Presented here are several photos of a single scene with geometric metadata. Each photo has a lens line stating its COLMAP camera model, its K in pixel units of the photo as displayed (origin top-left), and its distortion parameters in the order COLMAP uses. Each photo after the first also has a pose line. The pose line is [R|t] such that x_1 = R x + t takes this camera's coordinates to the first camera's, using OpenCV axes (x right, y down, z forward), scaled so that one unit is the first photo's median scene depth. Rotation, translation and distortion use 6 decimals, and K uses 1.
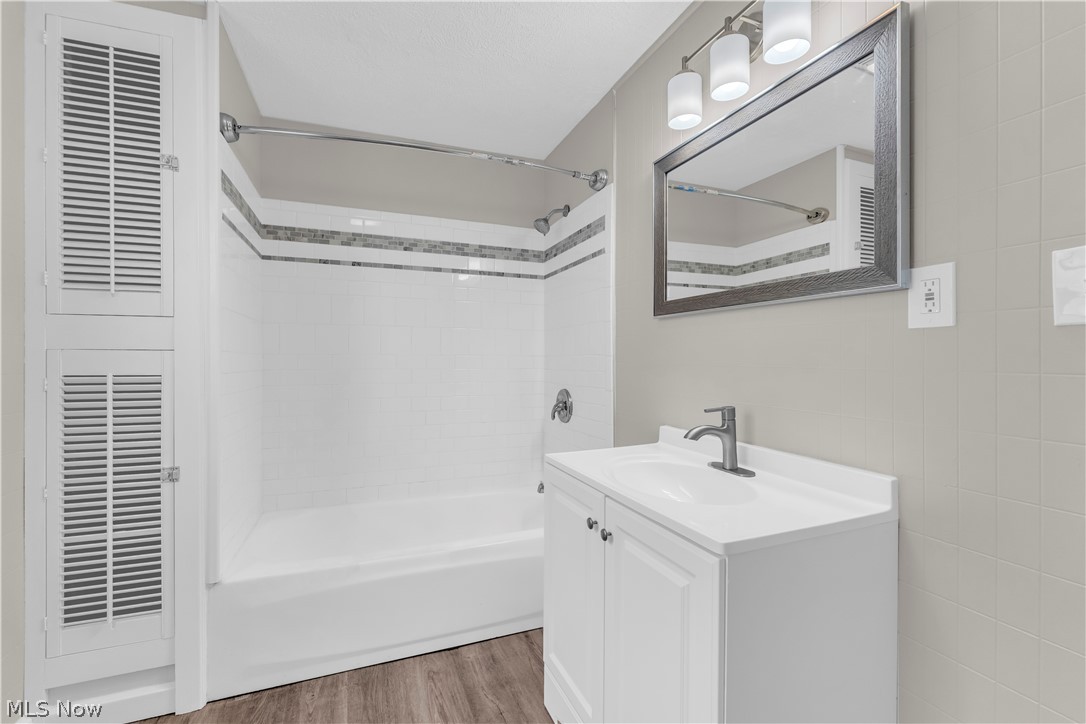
lens RADIAL K [[454.1, 0, 554.0], [0, 454.1, 356.4], [0, 0, 1]] dist [0.001270, -0.000304]
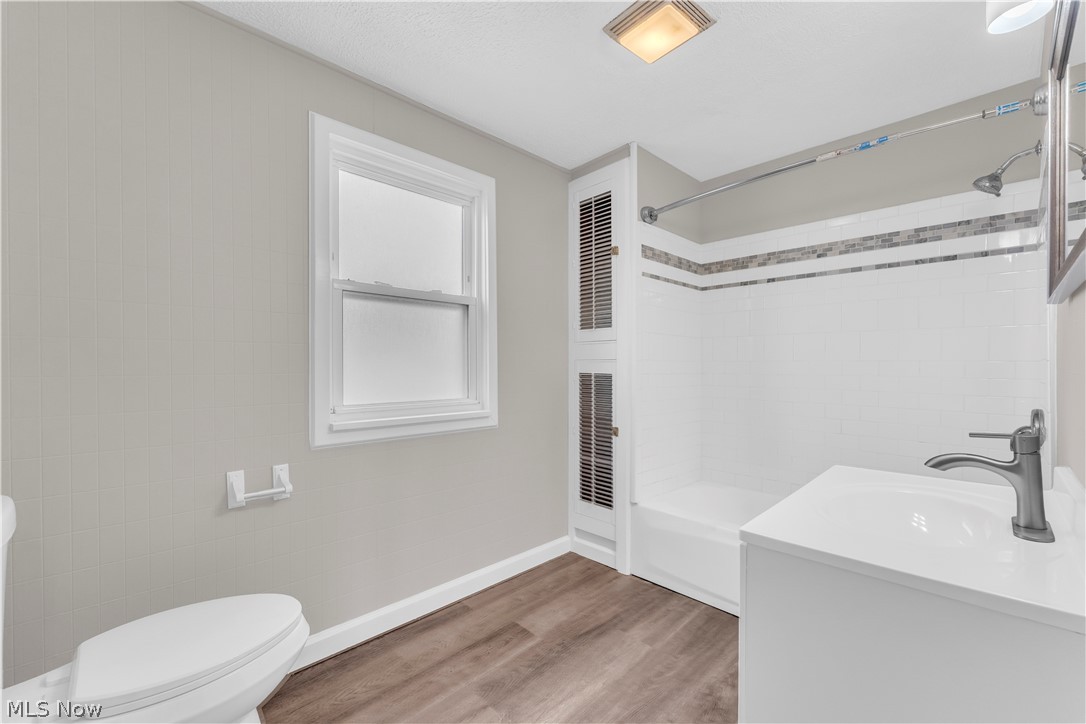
lens RADIAL K [[443.7, 0, 537.1], [0, 443.7, 369.3], [0, 0, 1]] dist [0.000411, -0.000024]
pose [[0.396435, 0.007357, -0.918033, 0.544875], [0.004808, 0.999938, 0.010089, 0.003126], [0.918050, -0.008414, 0.396375, 0.056227]]
